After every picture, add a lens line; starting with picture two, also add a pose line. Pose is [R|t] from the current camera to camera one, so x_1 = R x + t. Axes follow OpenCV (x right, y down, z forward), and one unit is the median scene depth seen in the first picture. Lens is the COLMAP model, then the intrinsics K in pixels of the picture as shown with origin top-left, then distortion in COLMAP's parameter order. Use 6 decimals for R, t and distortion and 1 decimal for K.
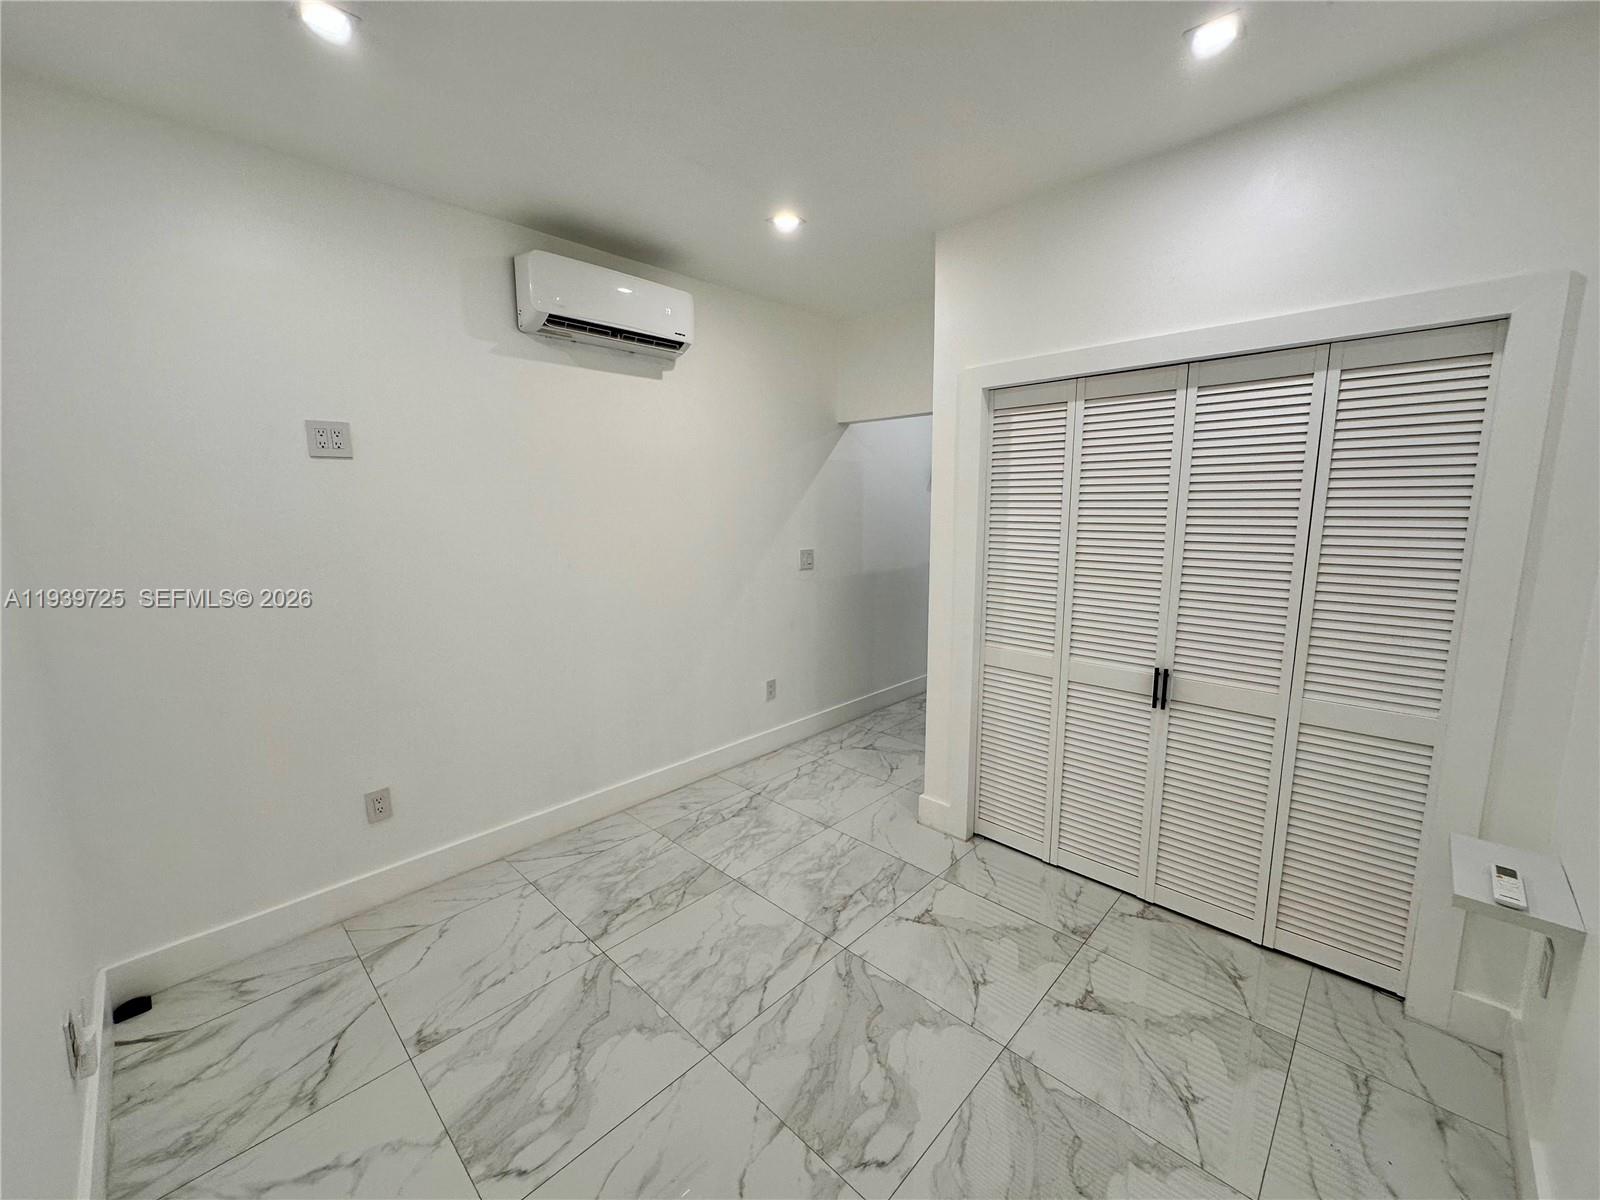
lens RADIAL K [[638.9, 0, 800.8], [0, 638.9, 598.4], [0, 0, 1]] dist [-0.002625, 0.000534]
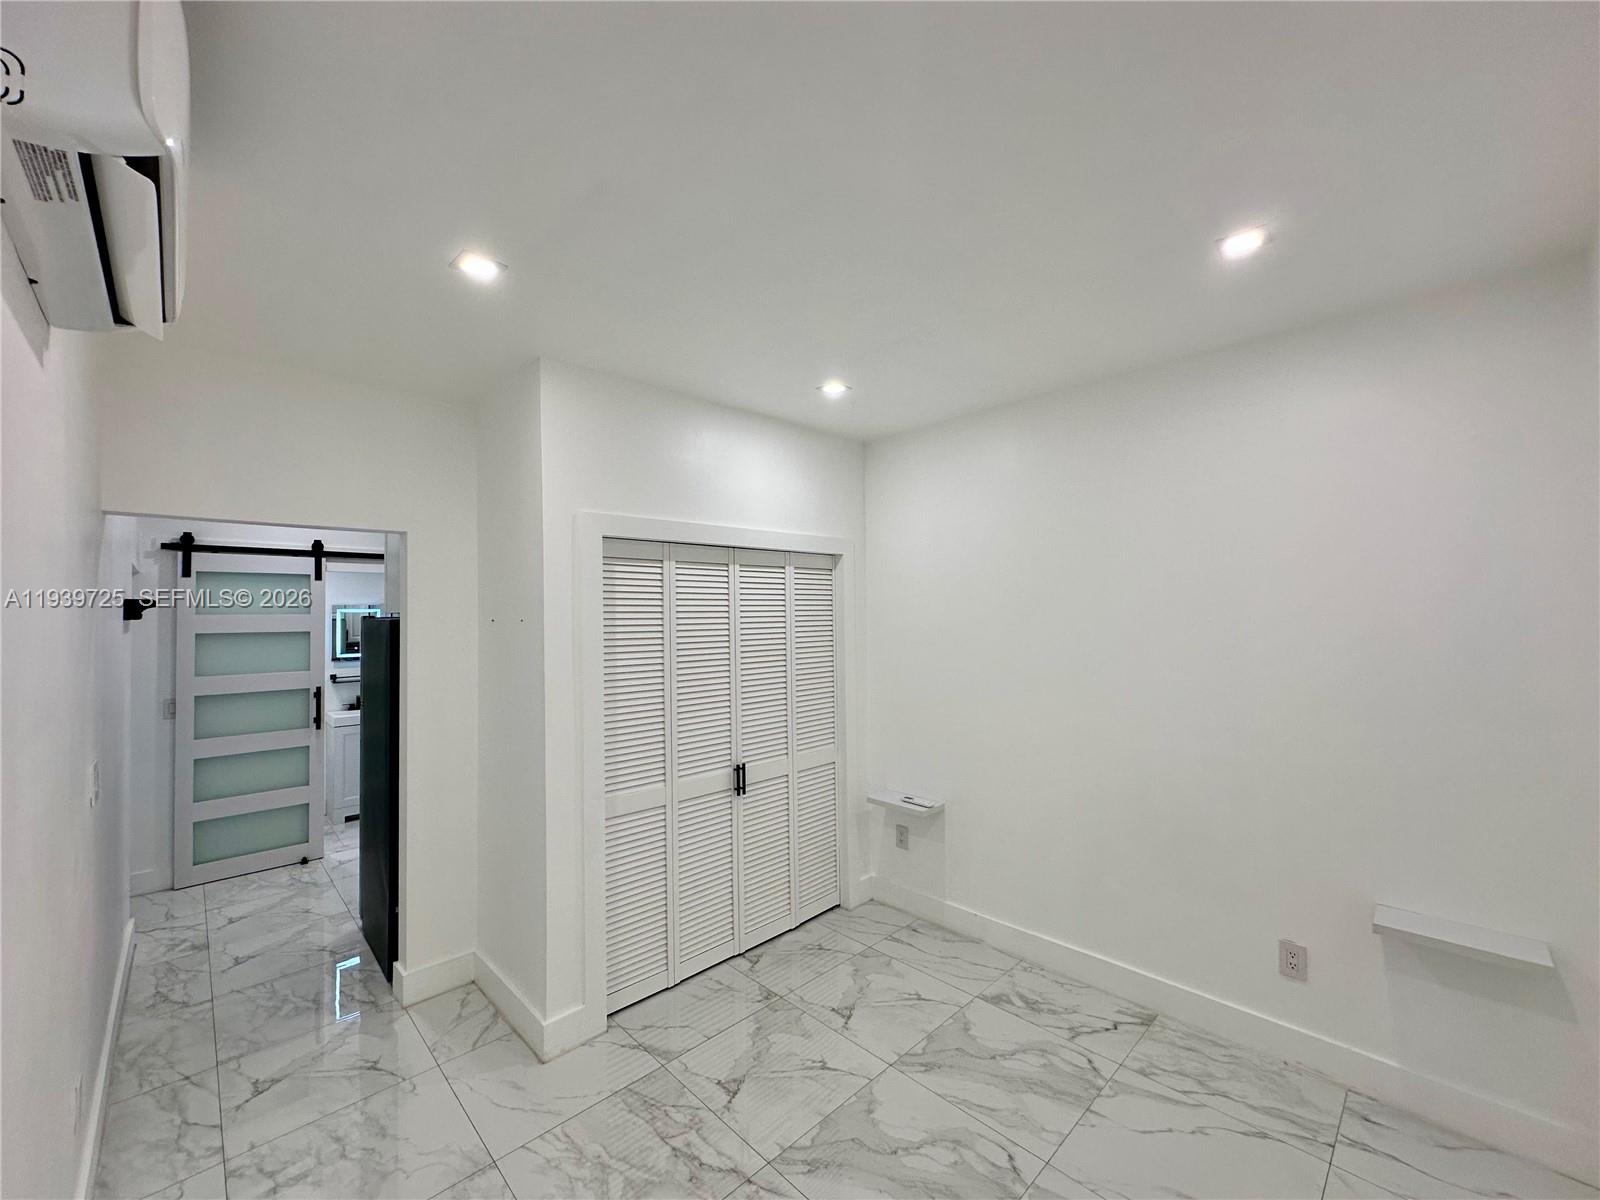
lens RADIAL K [[638.9, 0, 800.8], [0, 638.9, 598.4], [0, 0, 1]] dist [-0.002625, 0.000534]
pose [[0.036427, 0.031636, 0.998835, -0.840155], [0.160834, 0.986284, -0.037104, -0.175772], [-0.986309, 0.161999, 0.030839, 0.822907]]
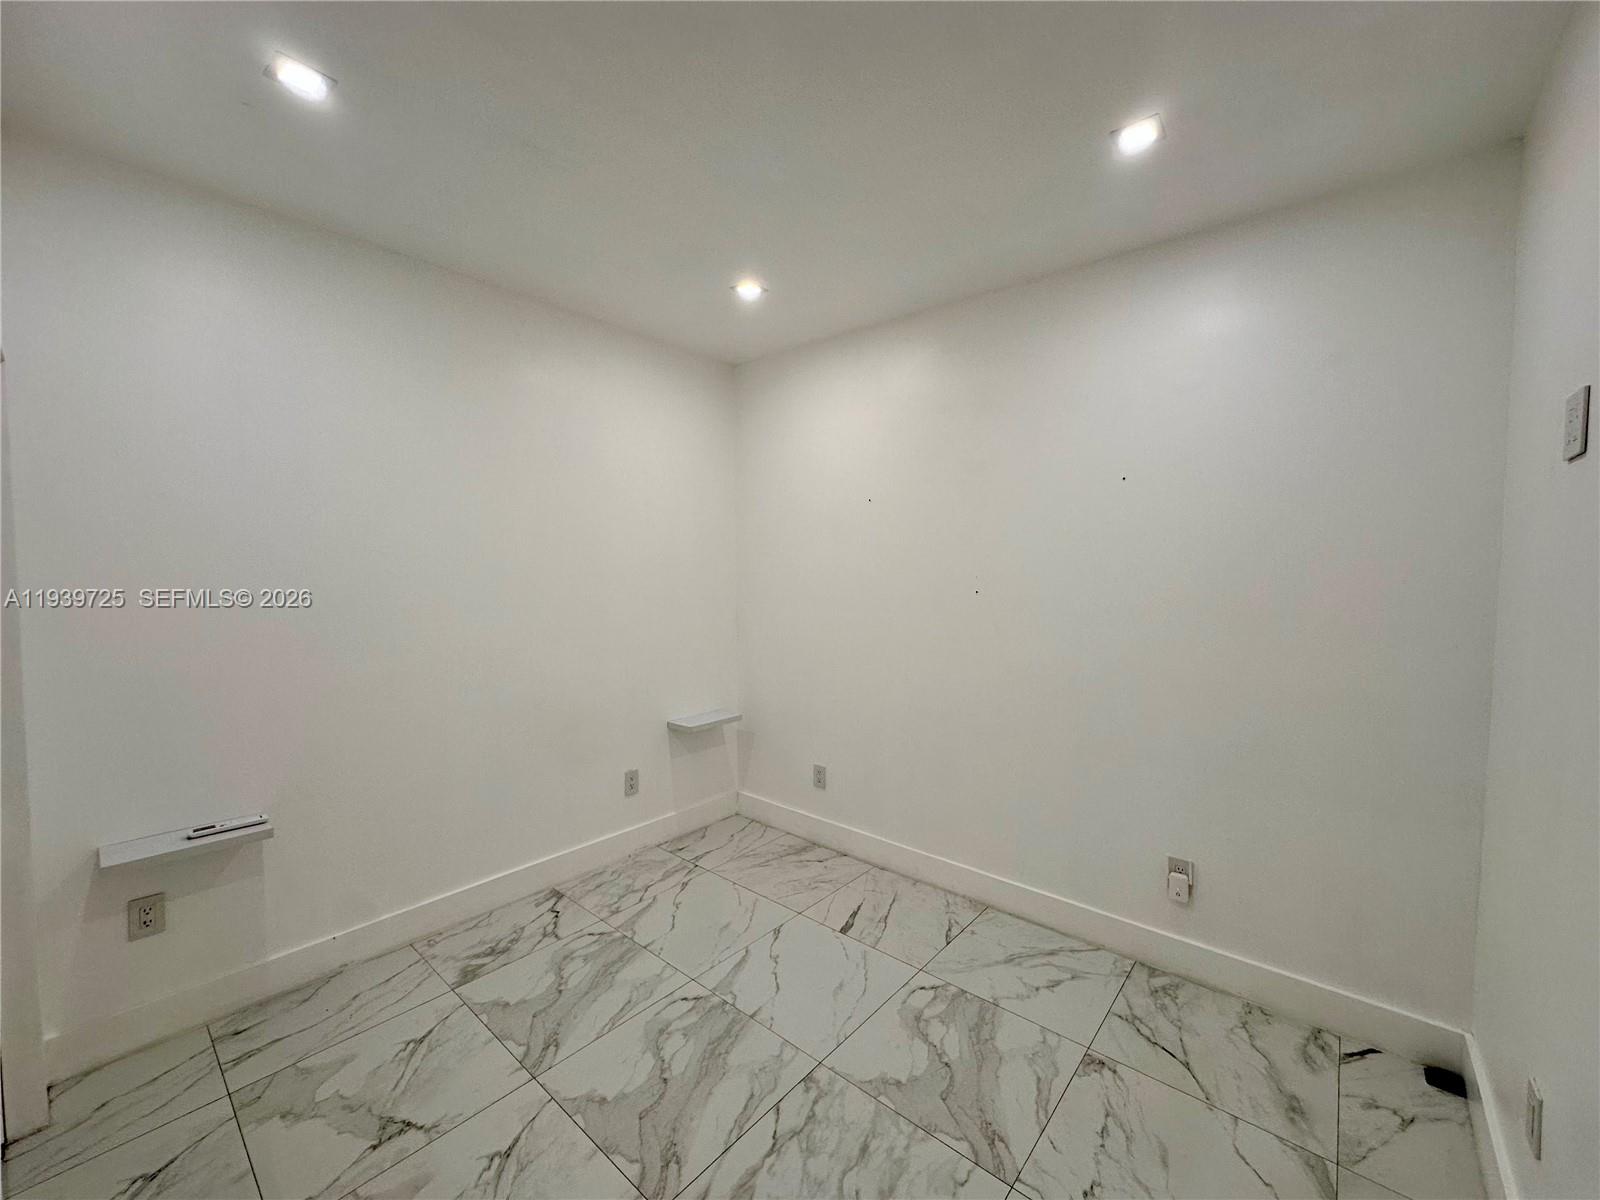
lens RADIAL K [[638.9, 0, 800.8], [0, 638.9, 598.4], [0, 0, 1]] dist [-0.002625, 0.000534]
pose [[-0.998418, 0.005328, -0.055970, -0.044585], [-0.005577, 0.981204, 0.192891, -0.209656], [0.055945, 0.192898, -0.979623, 1.566570]]
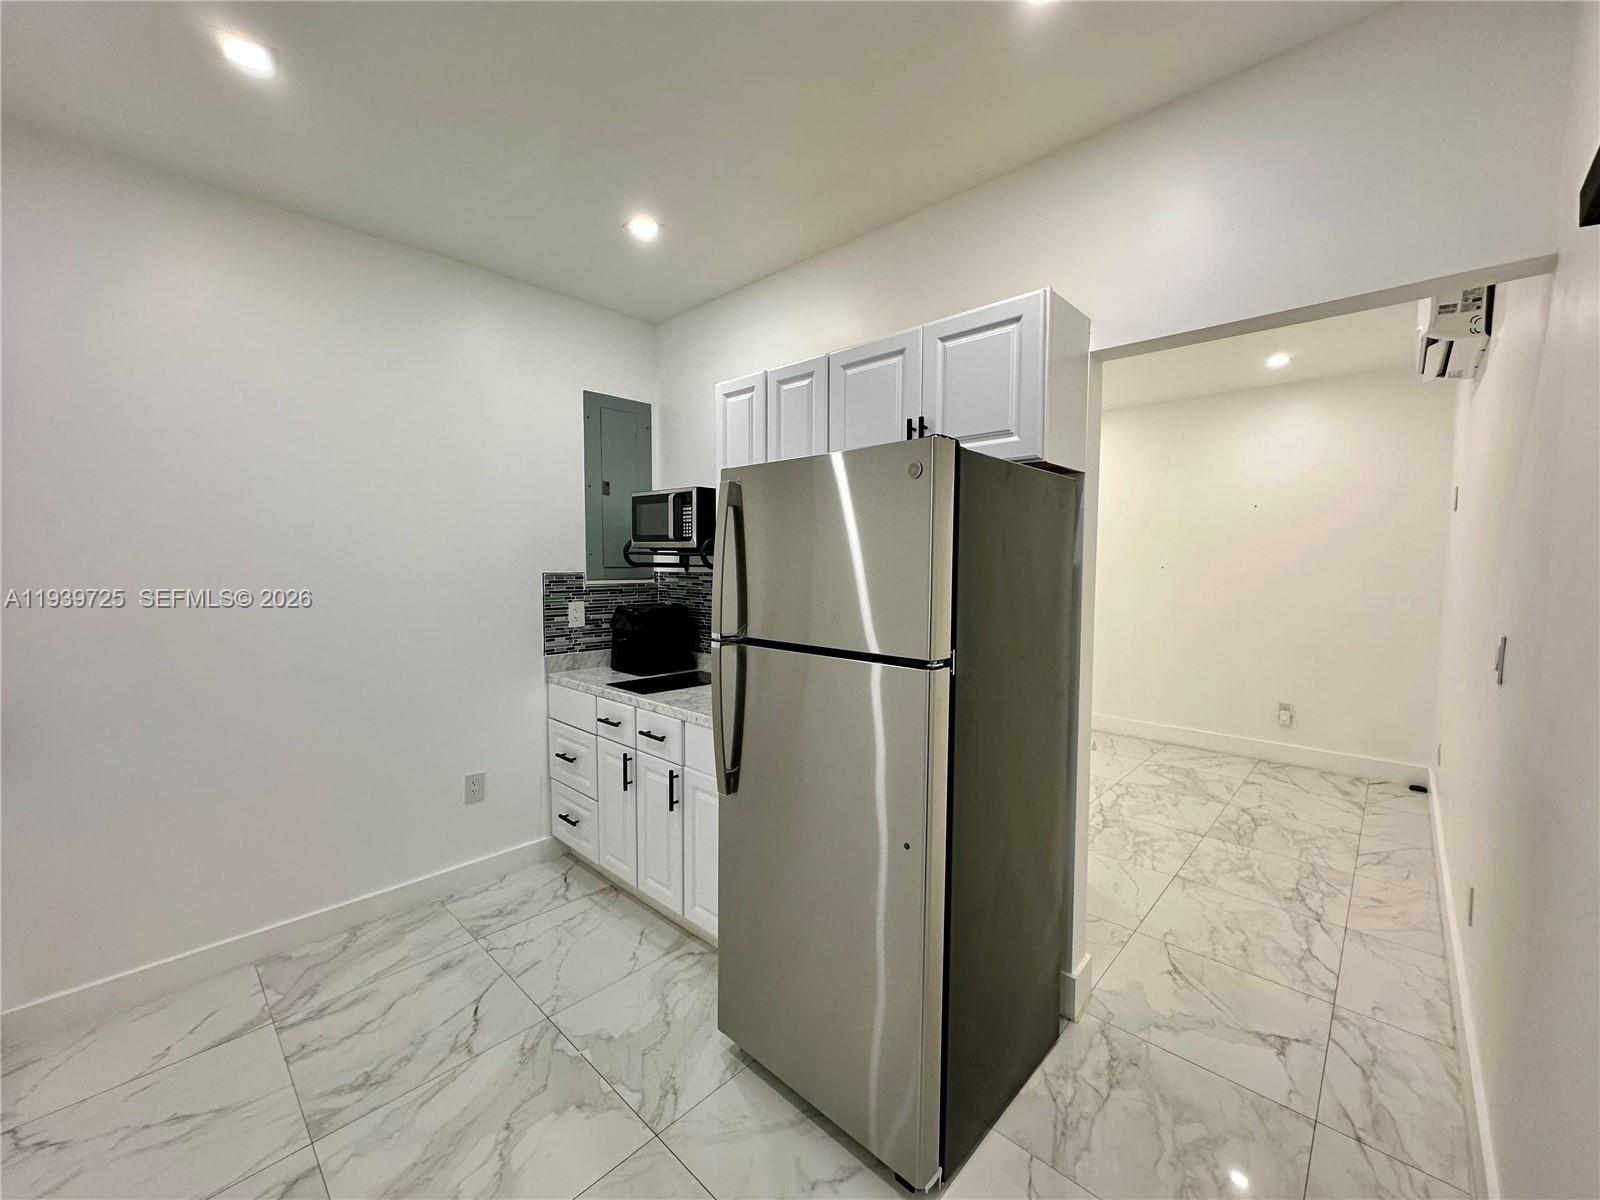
lens RADIAL K [[638.9, 0, 800.8], [0, 638.9, 598.4], [0, 0, 1]] dist [-0.002625, 0.000534]
pose [[-0.999945, 0.004593, -0.009464, 0.852436], [0.002552, 0.978682, 0.205368, -0.339489], [0.010206, 0.205332, -0.978639, 2.577056]]
